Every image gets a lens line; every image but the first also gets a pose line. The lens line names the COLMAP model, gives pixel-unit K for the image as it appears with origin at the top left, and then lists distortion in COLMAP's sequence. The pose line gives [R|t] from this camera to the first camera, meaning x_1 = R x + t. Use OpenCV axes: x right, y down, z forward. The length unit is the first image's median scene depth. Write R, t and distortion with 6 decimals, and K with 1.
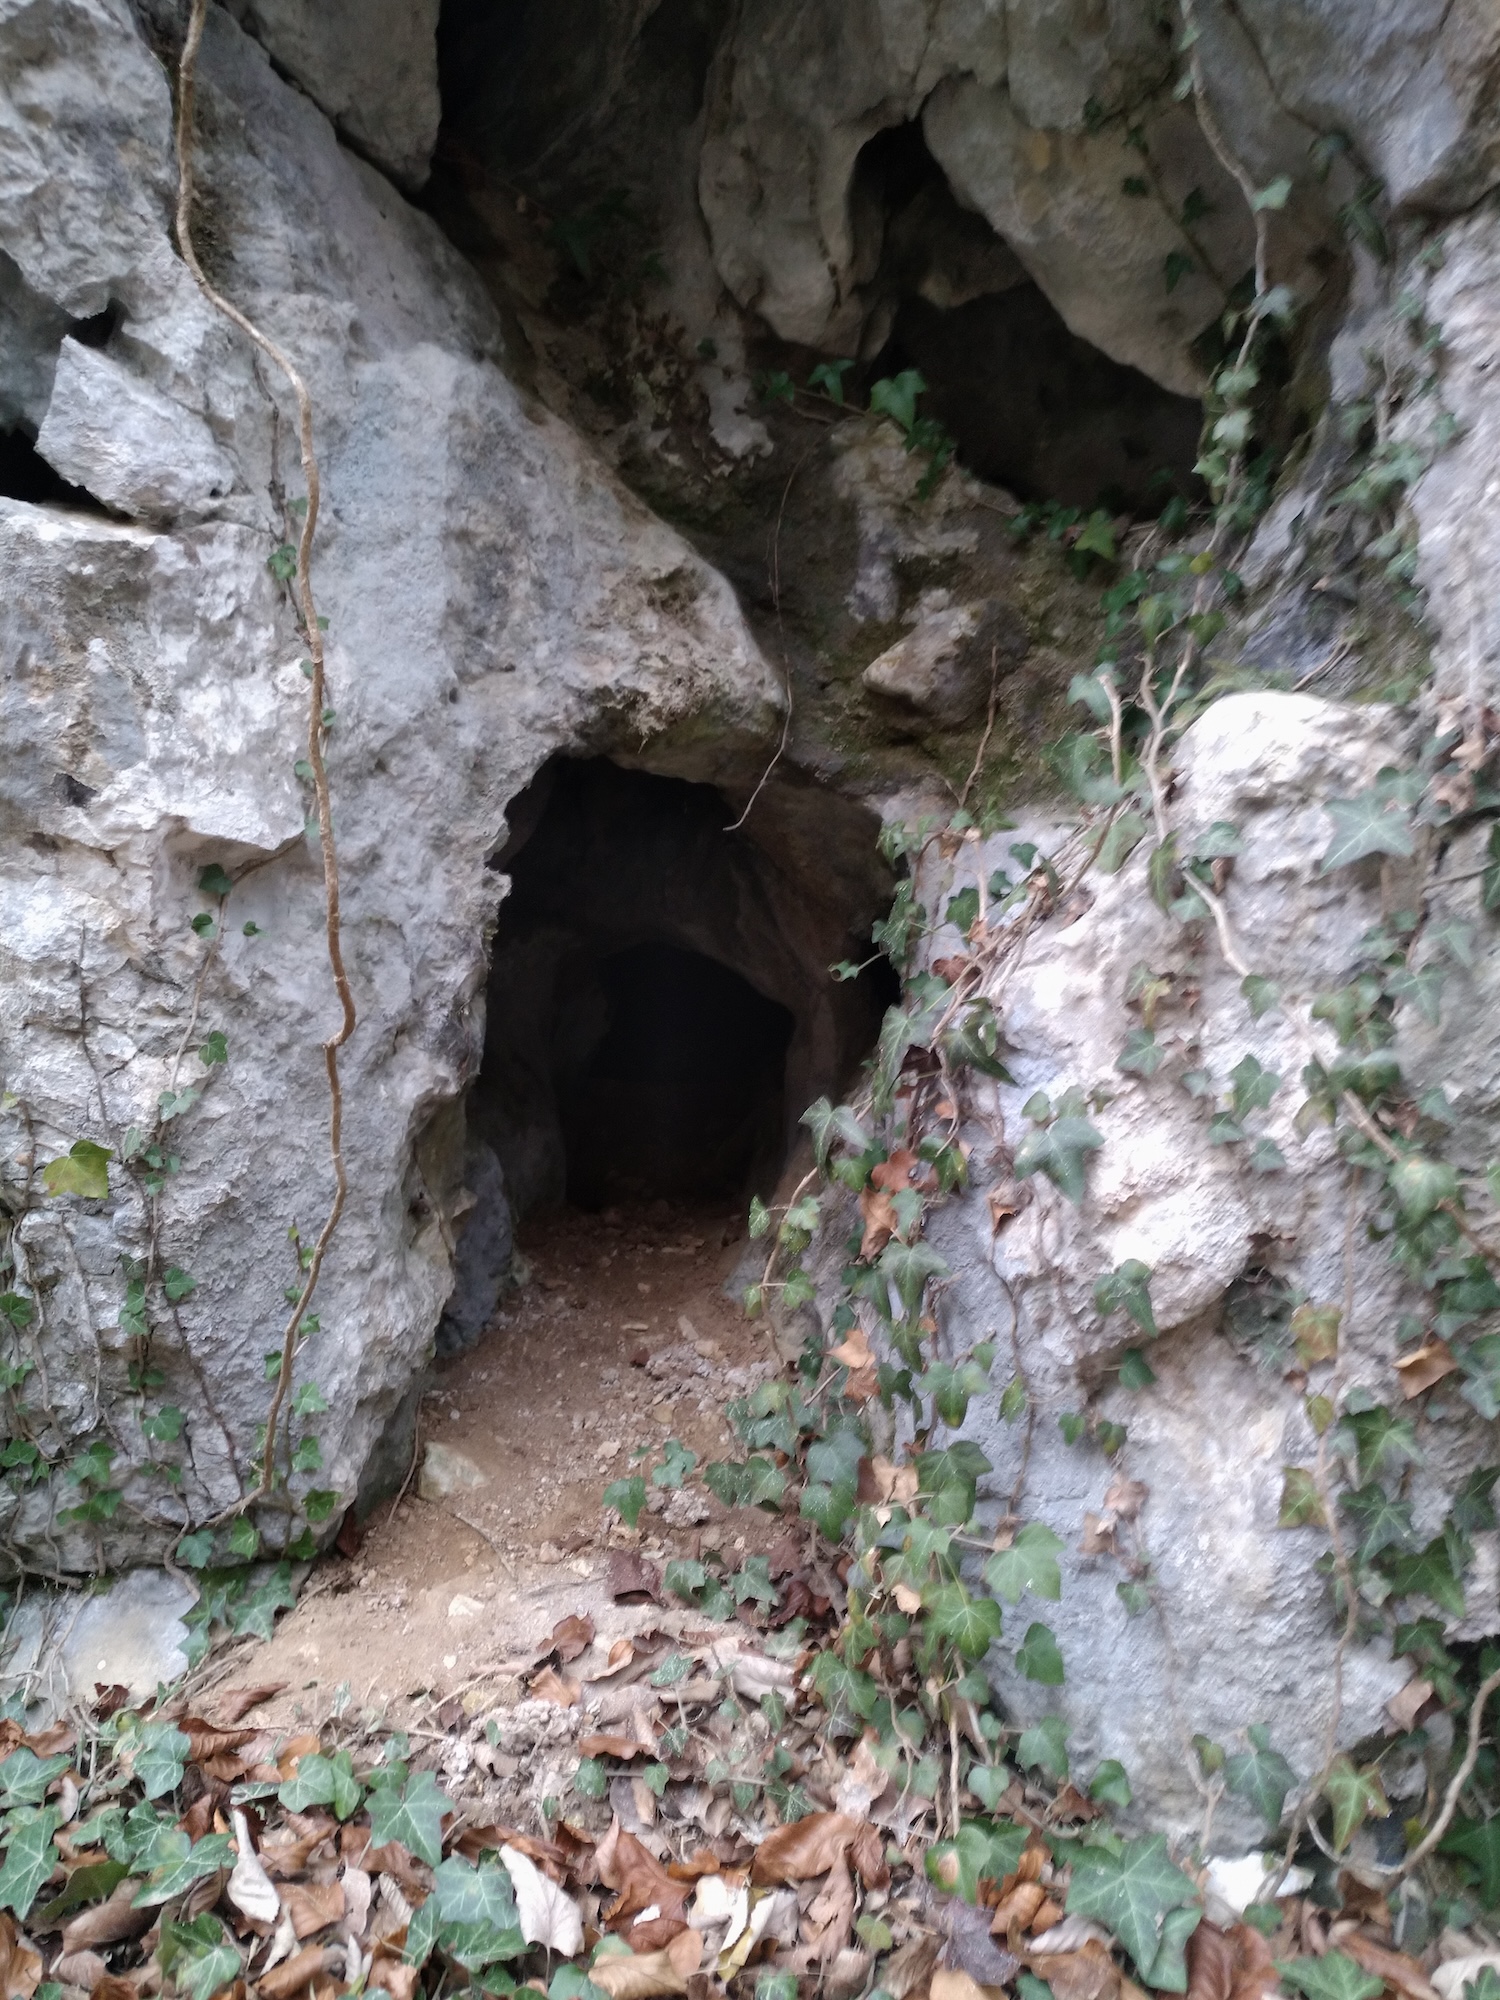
lens RADIAL K [[1612.4, 0, 747.5], [0, 1612.4, 993.1], [0, 0, 1]] dist [-0.019629, 0.060074]
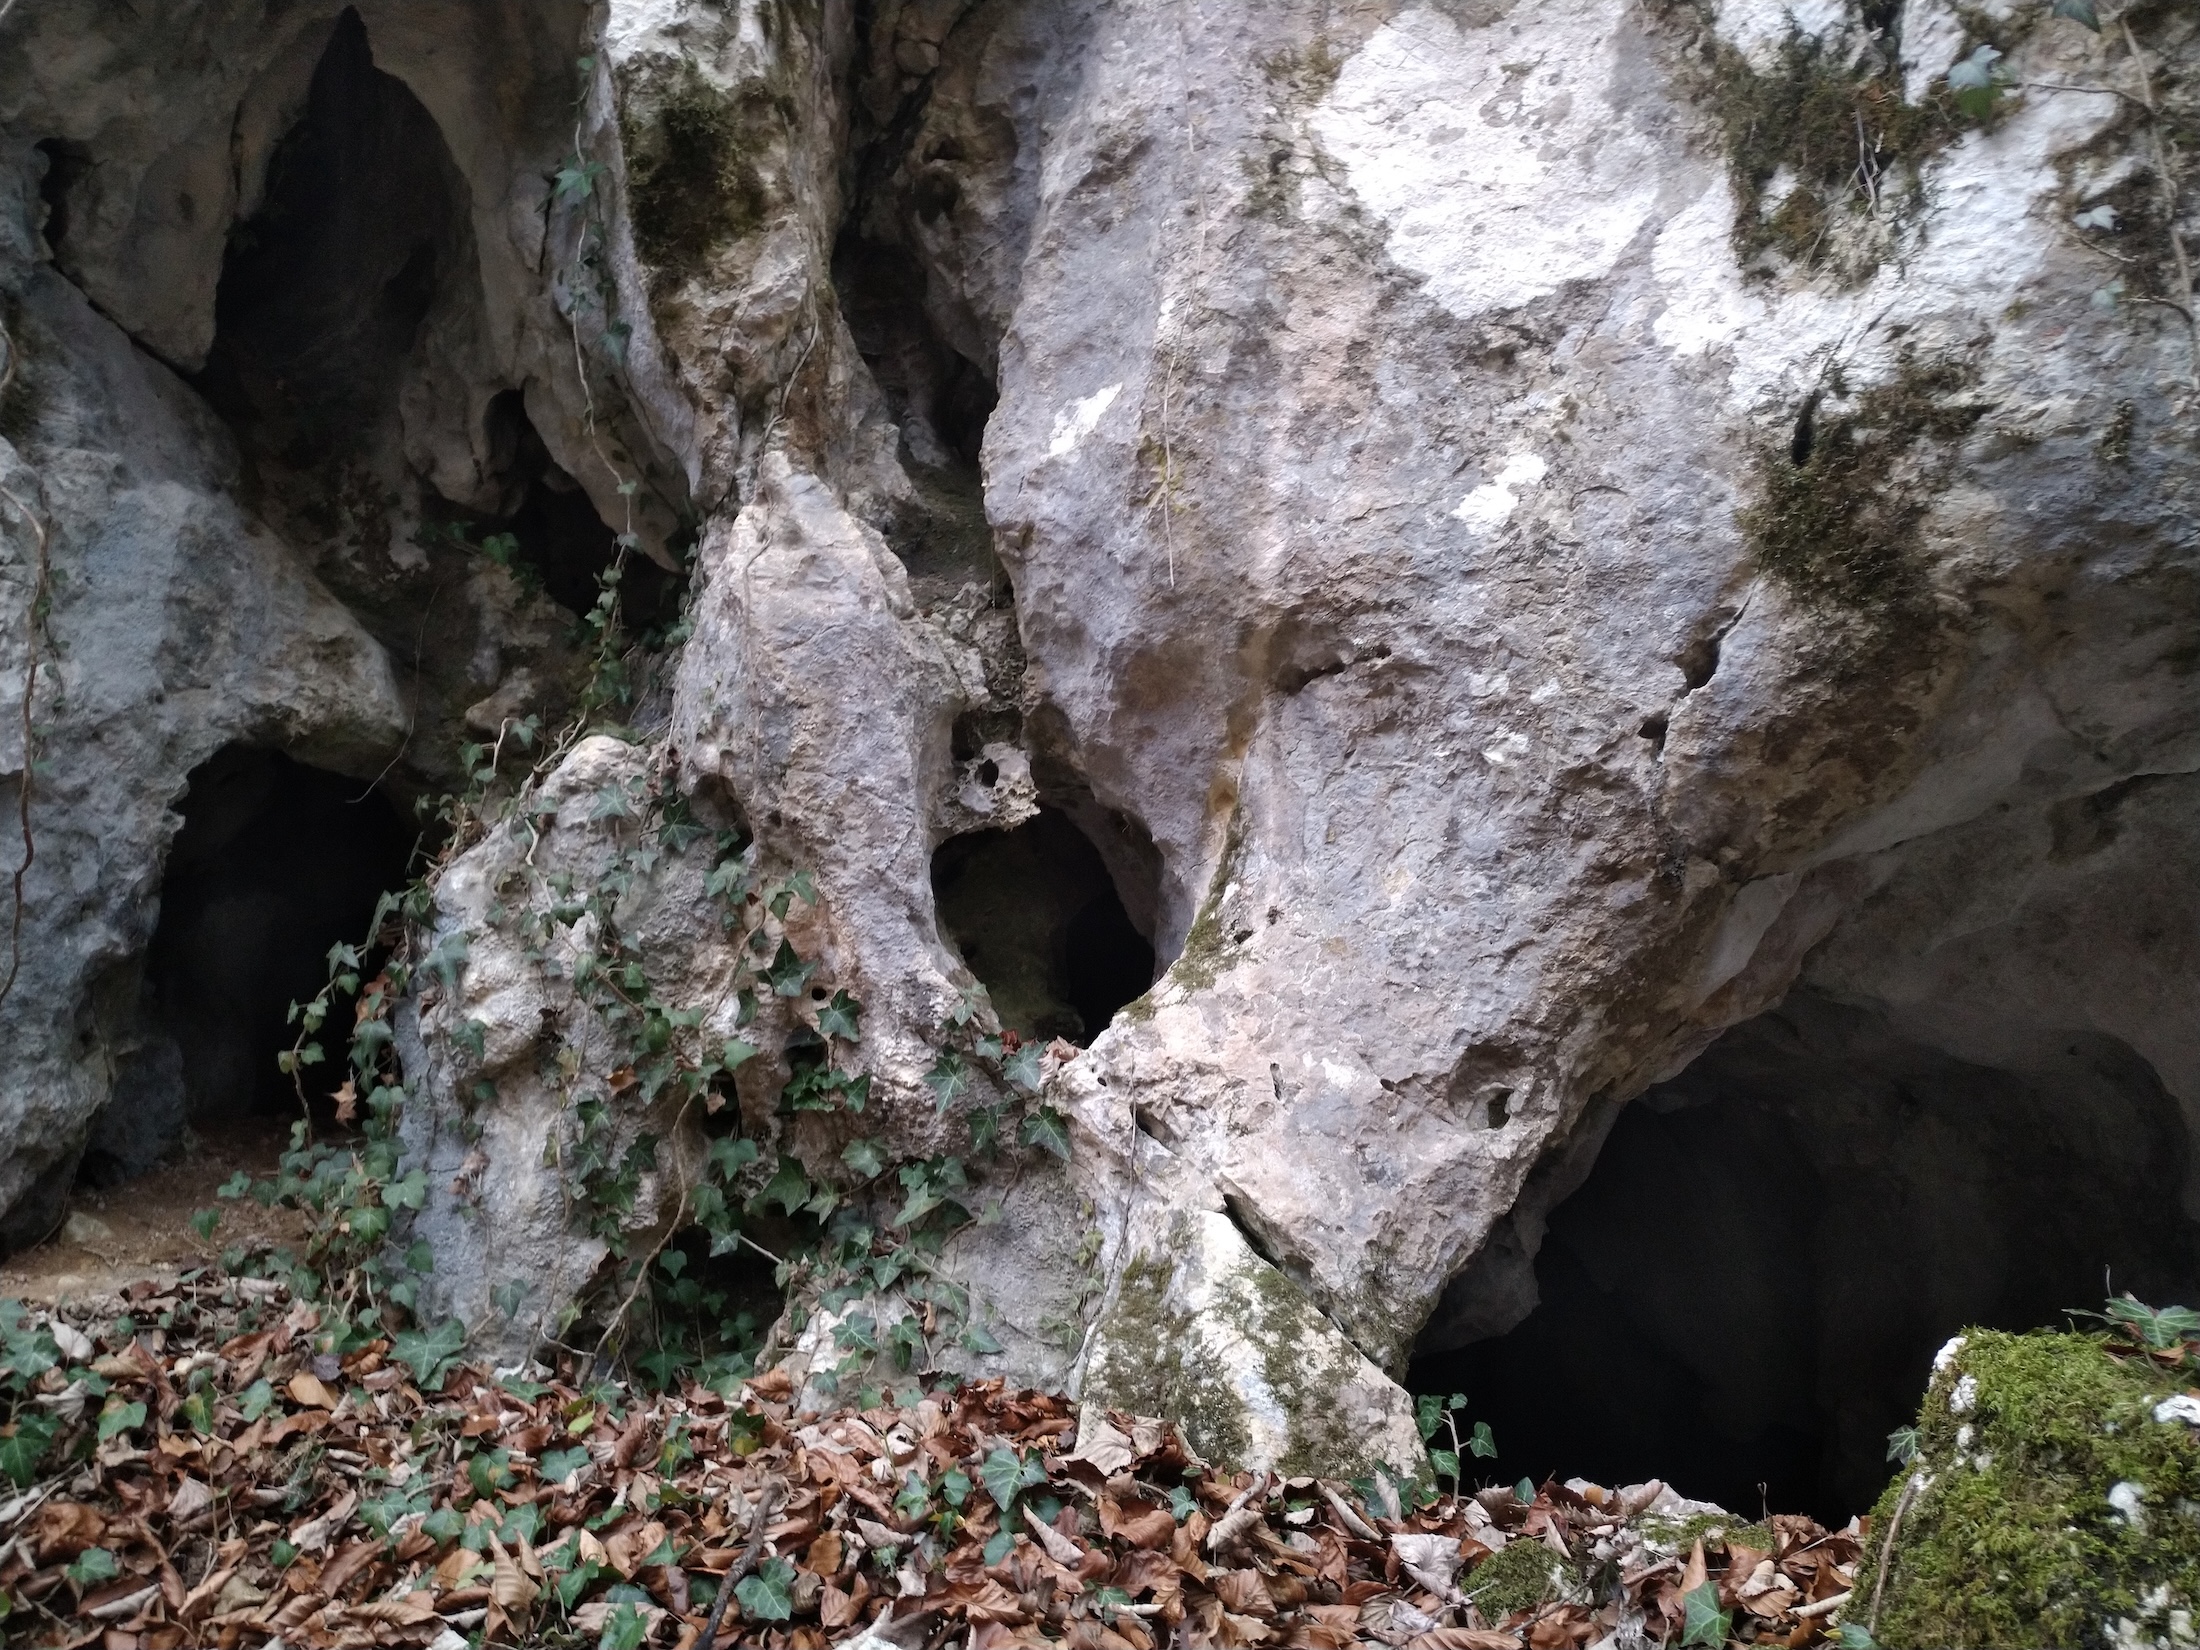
lens RADIAL K [[1750.5, 0, 1100.1], [0, 1750.5, 818.0], [0, 0, 1]] dist [-0.024655, 0.081747]
pose [[0.969431, 0.088486, 0.228852, 0.342166], [-0.049454, 0.984031, -0.170987, 0.184309], [-0.240328, 0.154442, 0.958327, -0.876432]]
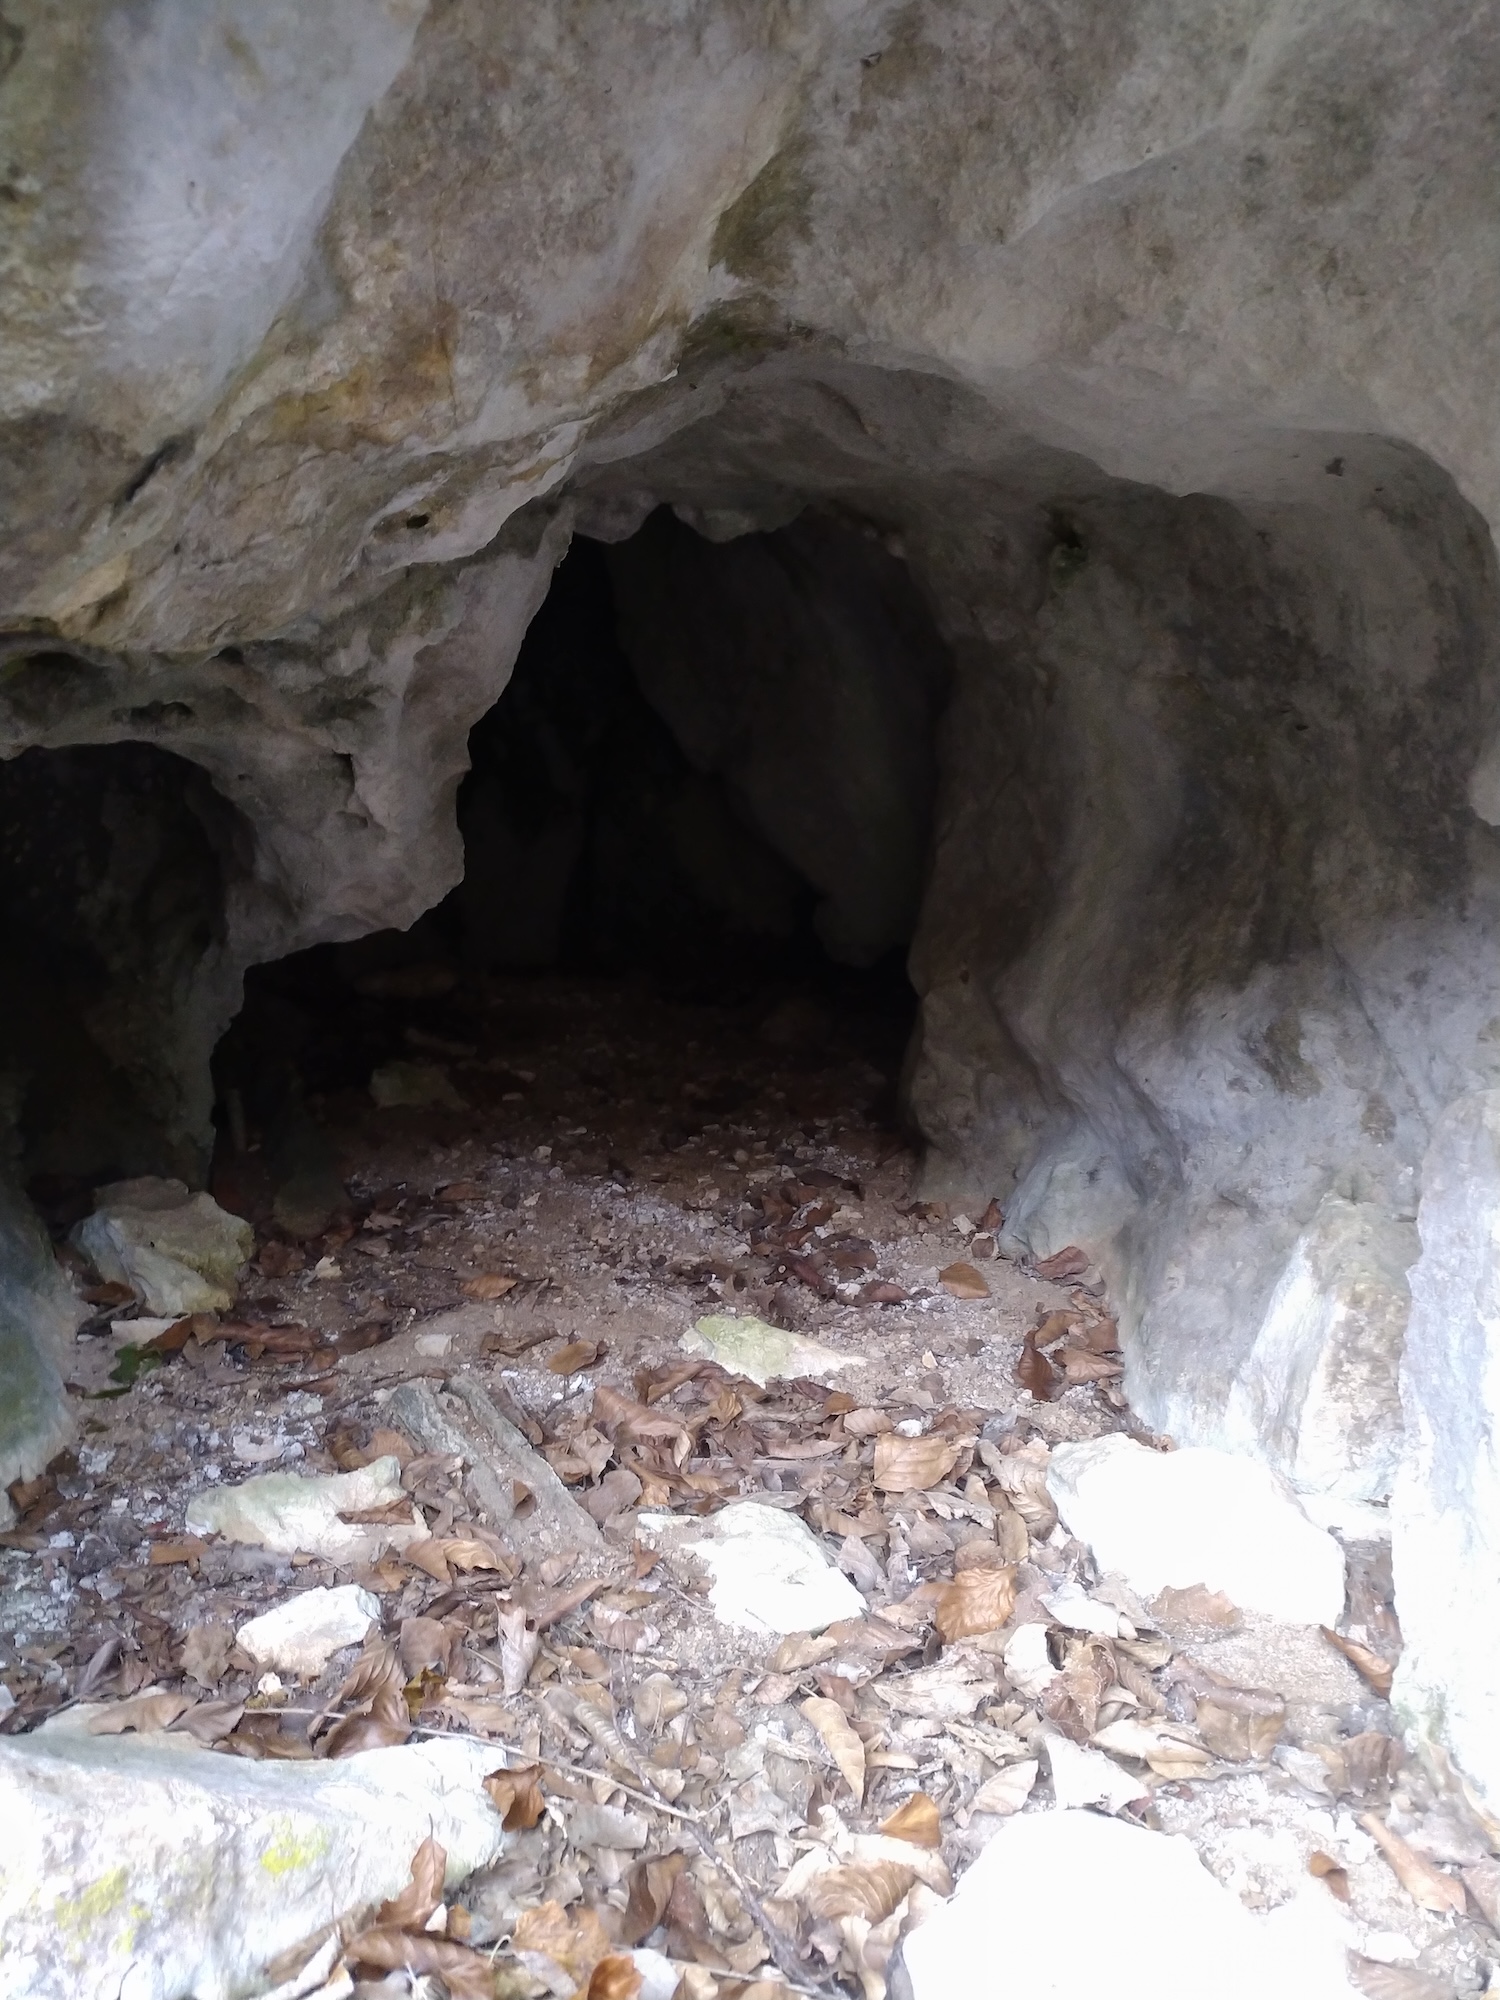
lens RADIAL K [[1591.4, 0, 757.9], [0, 1591.4, 1006.2], [0, 0, 1]] dist [-0.024655, 0.081747]
pose [[0.924167, -0.087588, 0.371812, 1.183625], [-0.040607, 0.945315, 0.323620, 0.068055], [-0.379825, -0.314177, 0.870072, 0.007092]]
